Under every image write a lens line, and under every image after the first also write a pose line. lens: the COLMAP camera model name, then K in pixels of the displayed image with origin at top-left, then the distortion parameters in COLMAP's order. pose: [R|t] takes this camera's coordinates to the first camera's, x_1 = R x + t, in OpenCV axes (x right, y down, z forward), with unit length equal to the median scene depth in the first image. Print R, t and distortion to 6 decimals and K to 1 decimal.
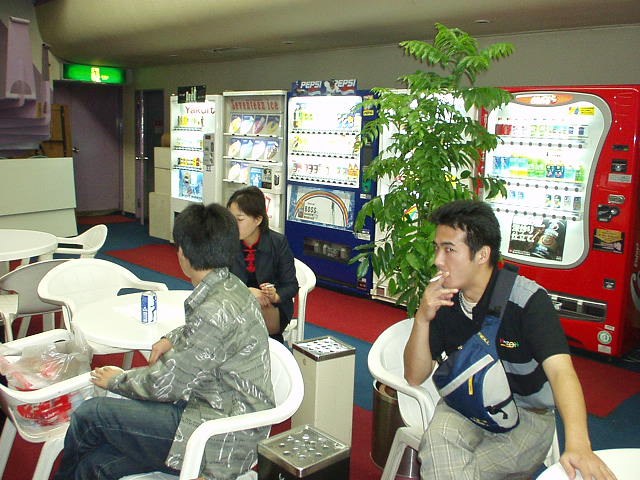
lens RADIAL K [[665.0, 0, 320.4], [0, 665.0, 237.1], [0, 0, 1]] dist [-0.056196, 0.000000]
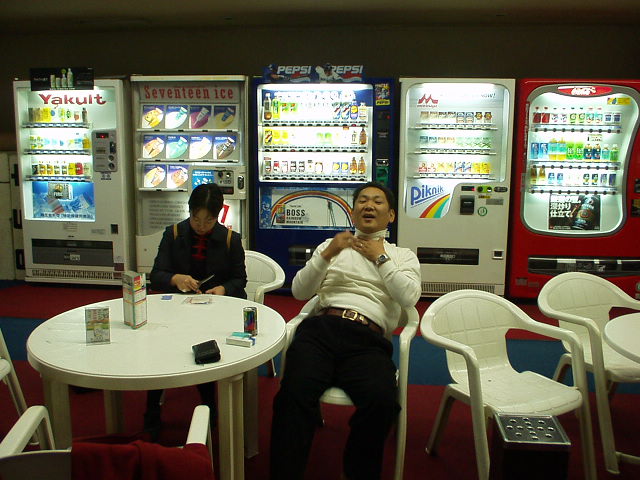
lens RADIAL K [[665.0, 0, 320.3], [0, 665.0, 243.8], [0, 0, 1]] dist [-0.056196, 0.000000]
pose [[0.767036, -0.128742, 0.628555, -0.568956], [0.118303, 0.991243, 0.058661, -0.050269], [-0.630603, 0.029365, 0.775550, 0.310143]]
